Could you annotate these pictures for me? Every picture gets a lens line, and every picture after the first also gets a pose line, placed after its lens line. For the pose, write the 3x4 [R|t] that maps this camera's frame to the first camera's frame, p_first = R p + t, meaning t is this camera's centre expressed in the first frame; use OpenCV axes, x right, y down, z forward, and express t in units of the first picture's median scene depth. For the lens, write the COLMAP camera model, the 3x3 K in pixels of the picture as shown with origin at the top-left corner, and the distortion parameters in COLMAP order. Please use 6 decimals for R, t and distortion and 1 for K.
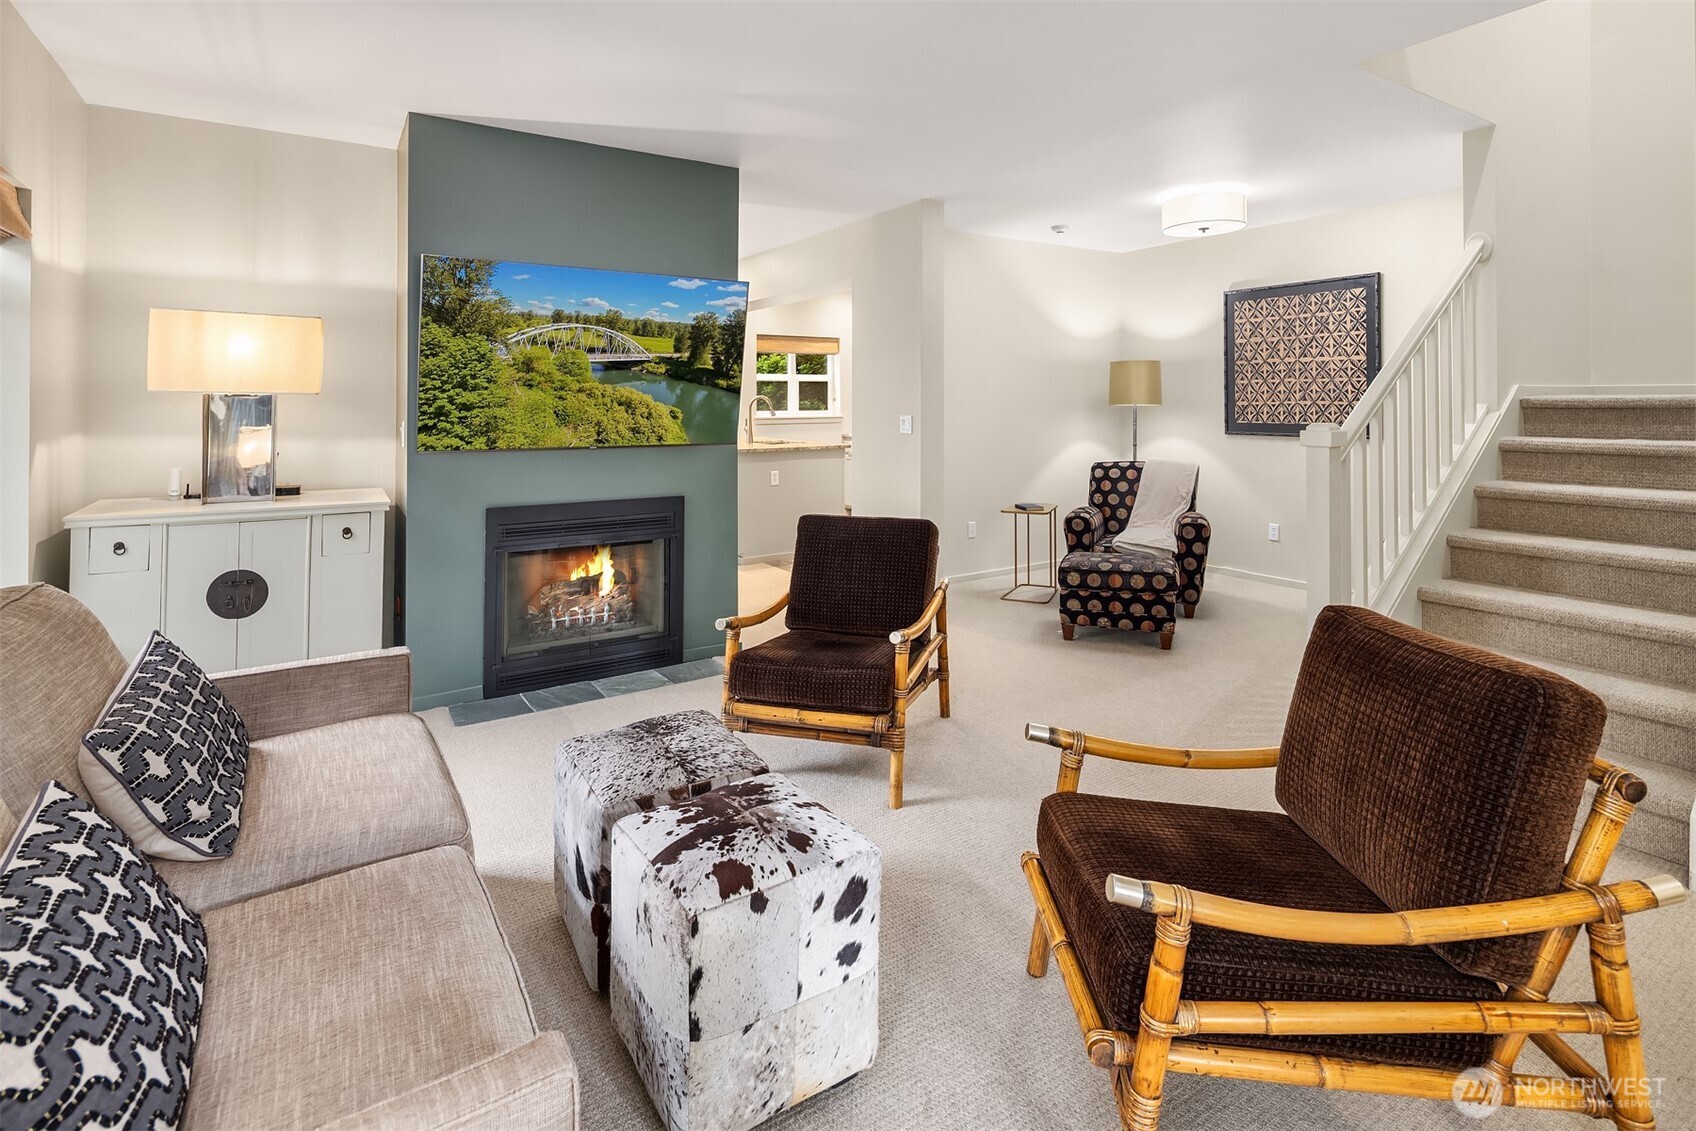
lens RADIAL K [[821.8, 0, 838.4], [0, 821.8, 418.4], [0, 0, 1]] dist [0.001918, -0.001116]
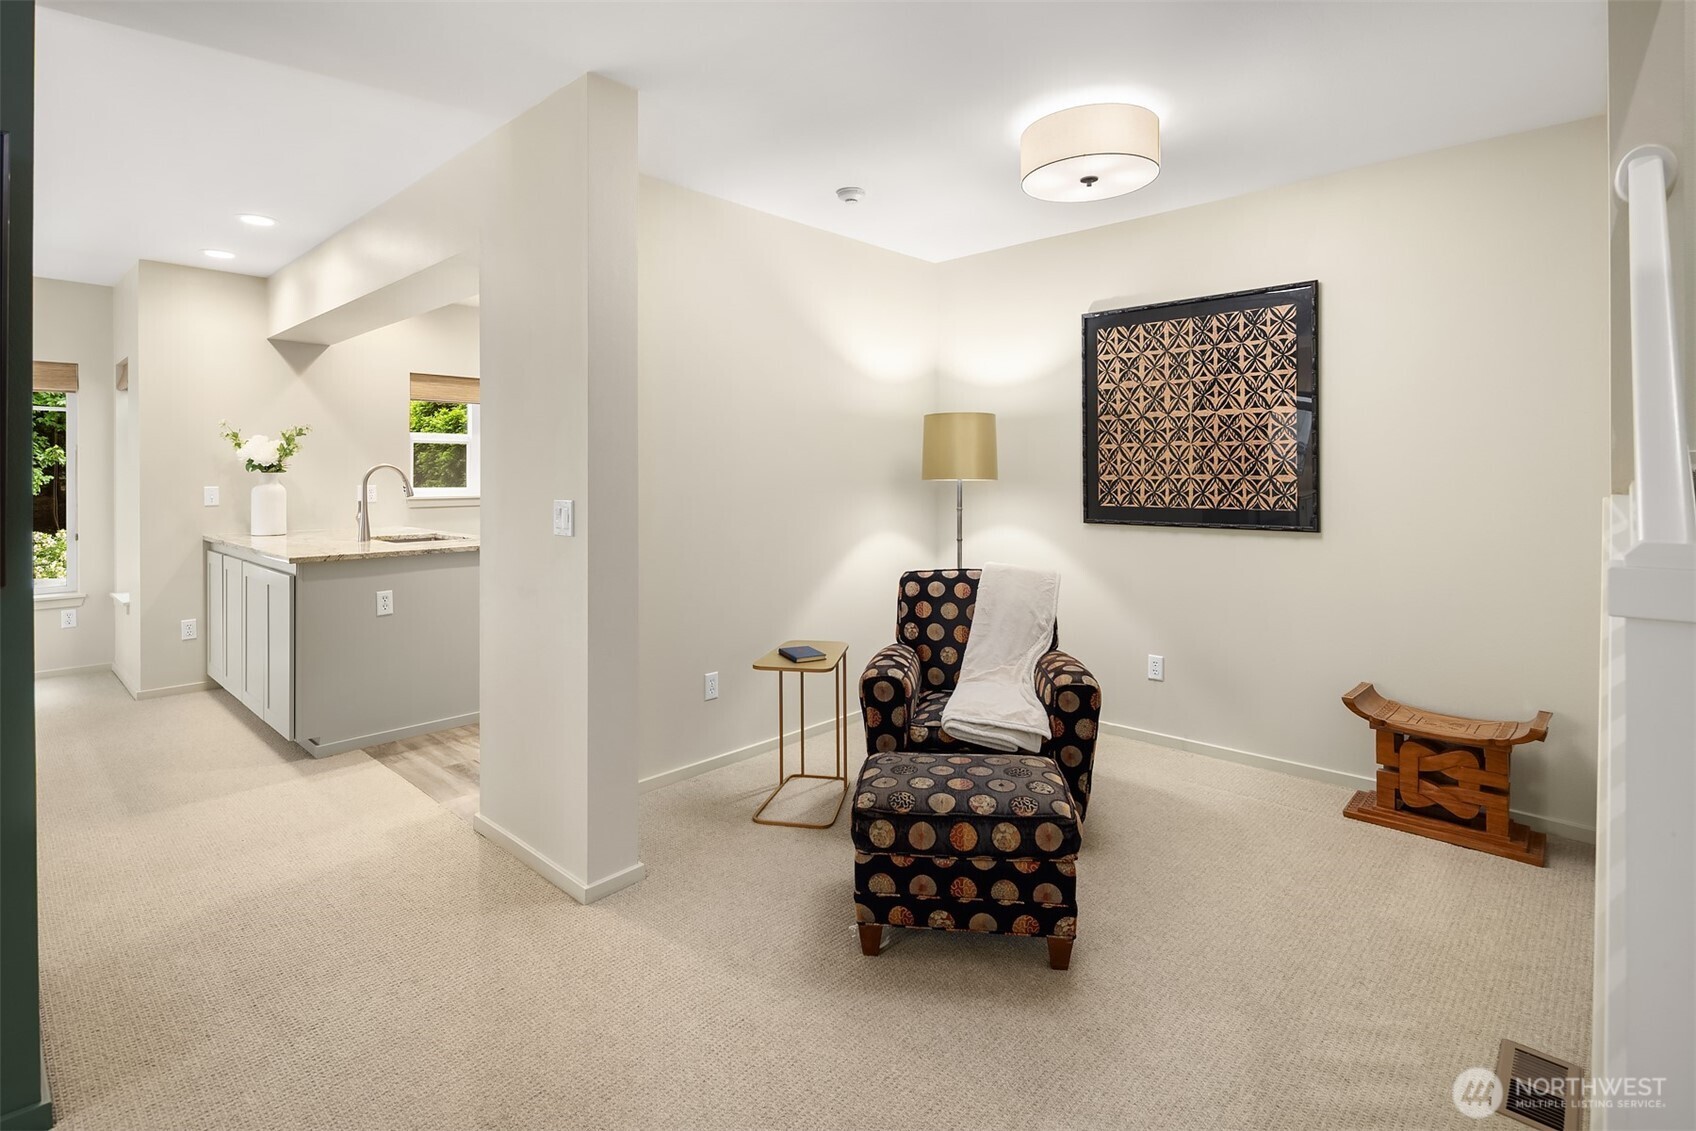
lens RADIAL K [[821.8, 0, 822.1], [0, 821.8, 476.6], [0, 0, 1]] dist [0.001918, -0.001116]
pose [[0.973042, 0.002808, 0.230611, 0.141335], [0.001367, 0.999838, -0.017941, -0.010228], [-0.230624, 0.017772, 0.972881, 0.540942]]
